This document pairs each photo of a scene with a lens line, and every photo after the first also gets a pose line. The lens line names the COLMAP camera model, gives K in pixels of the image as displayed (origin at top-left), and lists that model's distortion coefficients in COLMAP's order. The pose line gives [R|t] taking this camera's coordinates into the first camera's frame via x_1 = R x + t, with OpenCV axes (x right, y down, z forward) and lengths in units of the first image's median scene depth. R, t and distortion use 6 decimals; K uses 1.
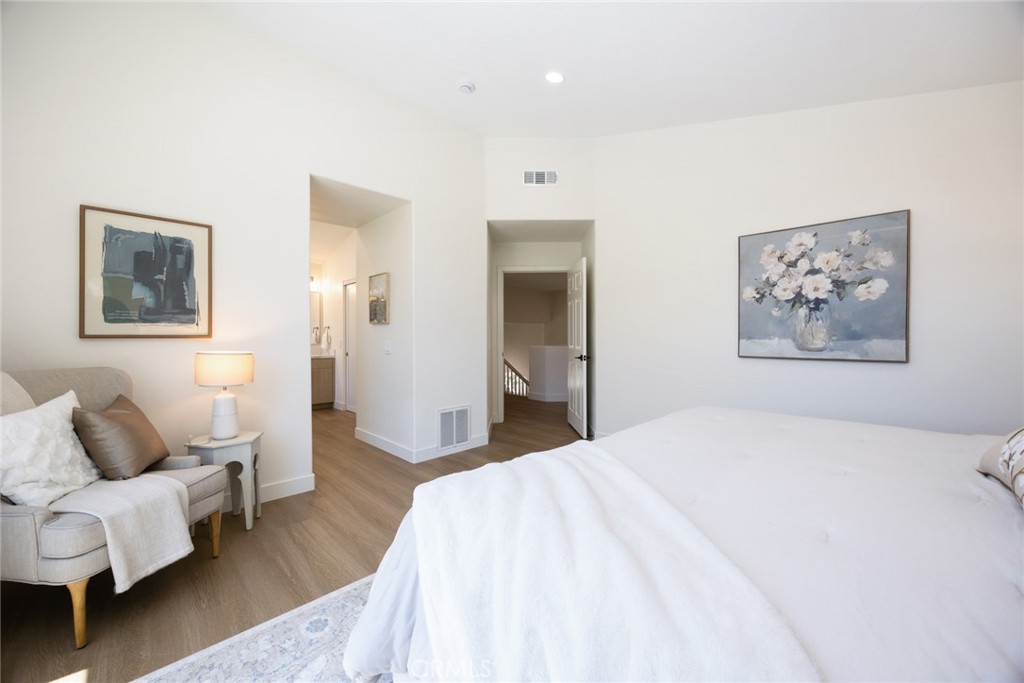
lens RADIAL K [[392.4, 0, 515.0], [0, 392.4, 338.0], [0, 0, 1]] dist [-0.000562, 0.000053]
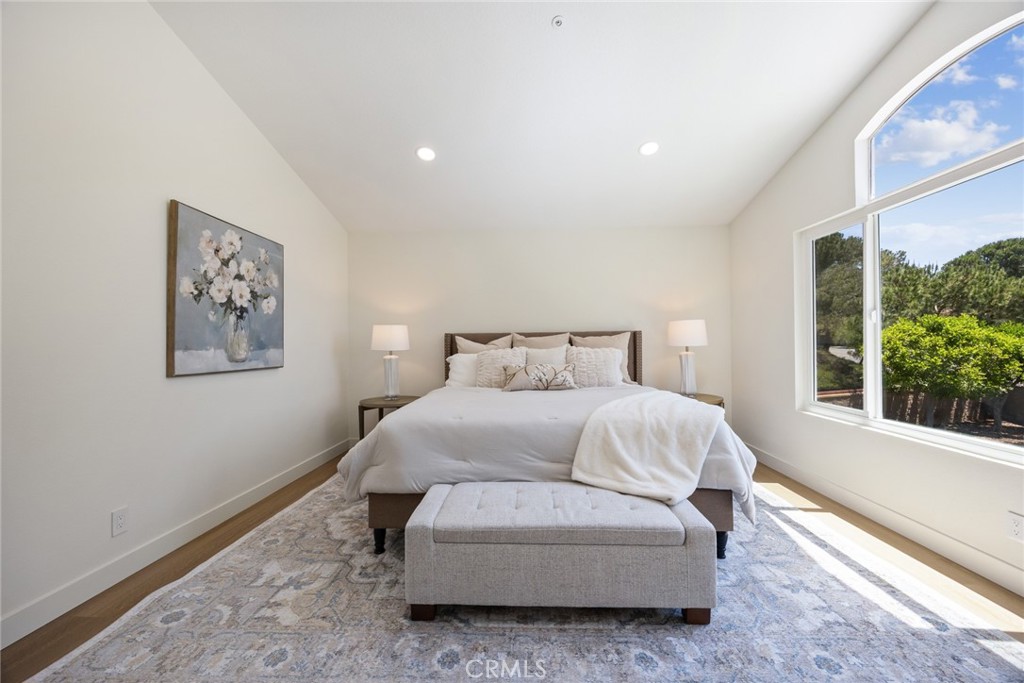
lens RADIAL K [[392.4, 0, 515.0], [0, 392.4, 338.0], [0, 0, 1]] dist [-0.000562, 0.000053]
pose [[-0.681885, 0.016986, 0.731262, -0.363024], [0.005988, 0.999826, -0.017640, -0.003590], [-0.731435, -0.007650, -0.681868, 1.141470]]
